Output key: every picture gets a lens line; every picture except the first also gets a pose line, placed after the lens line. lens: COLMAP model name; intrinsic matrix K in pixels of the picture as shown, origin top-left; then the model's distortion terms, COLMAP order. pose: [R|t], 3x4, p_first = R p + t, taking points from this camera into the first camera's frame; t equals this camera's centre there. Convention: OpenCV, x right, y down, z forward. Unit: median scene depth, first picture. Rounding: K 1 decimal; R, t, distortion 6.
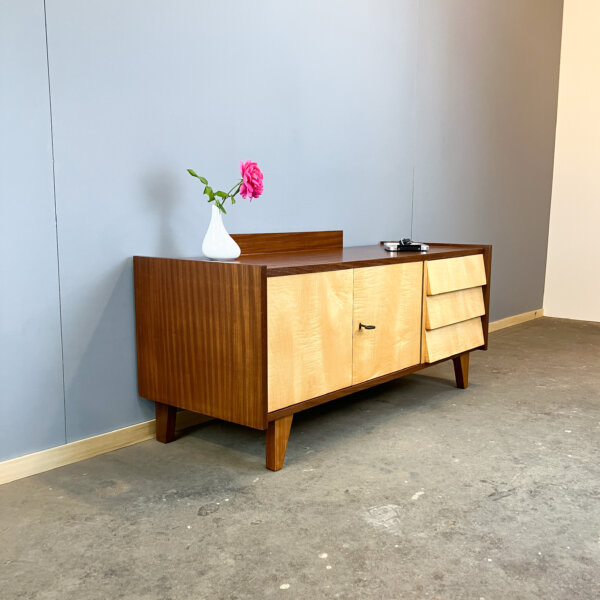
lens RADIAL K [[685.4, 0, 305.6], [0, 685.4, 300.4], [0, 0, 1]] dist [0.012428, -0.008476]
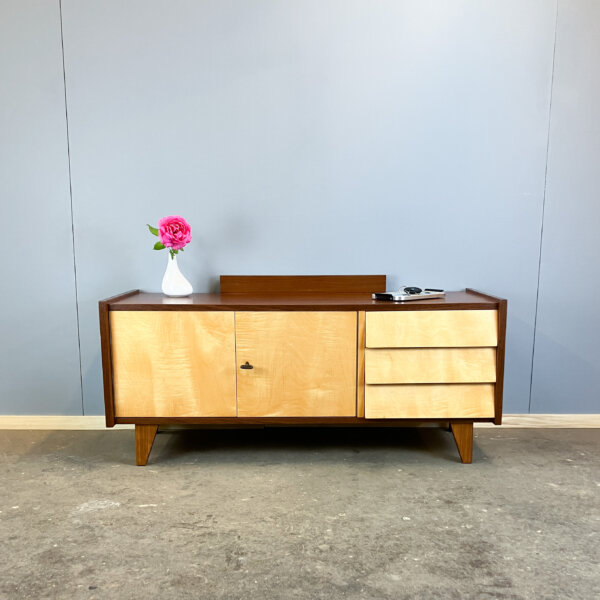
lens RADIAL K [[734.4, 0, 304.4], [0, 734.4, 362.3], [0, 0, 1]] dist [0.036422, -0.051434]
pose [[0.641523, 0.127178, -0.756488, 1.135068], [-0.095693, 0.991726, 0.085575, -0.083526], [0.761112, 0.017492, 0.648385, 0.344104]]
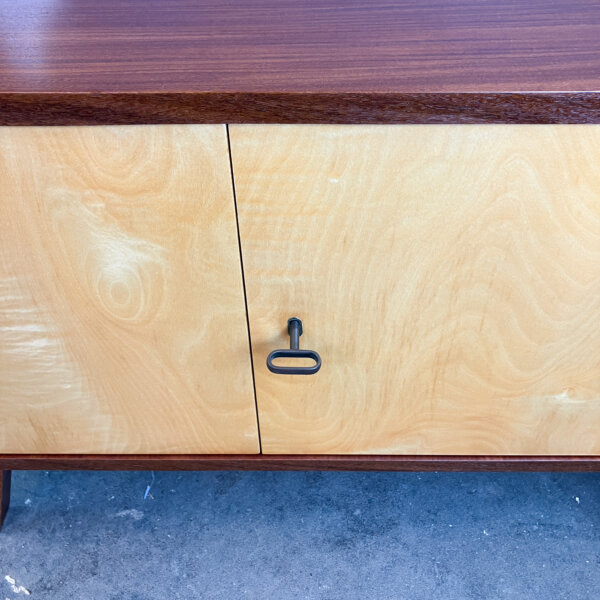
lens RADIAL K [[668.5, 0, 299.1], [0, 668.5, 302.8], [0, 0, 1]] dist [0.009595, -0.005472]
pose [[0.626654, 0.525645, -0.575328, 0.247482], [-0.081546, 0.778442, 0.622398, -0.142734], [0.775020, -0.343112, 0.530678, 0.963917]]
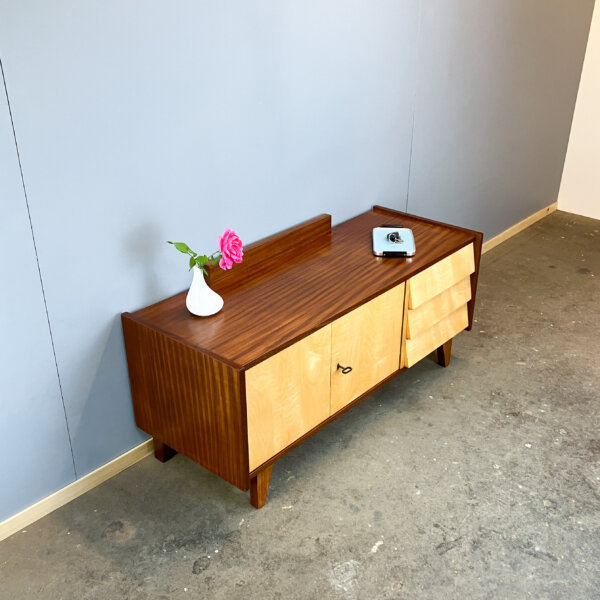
lens RADIAL K [[760.9, 0, 299.6], [0, 760.9, 319.4], [0, 0, 1]] dist [0.018124, -0.024162]
pose [[0.999678, 0.006775, -0.024445, 0.053430], [0.002111, 0.938102, 0.346352, -0.488020], [0.025278, -0.346292, 0.937786, -0.093338]]
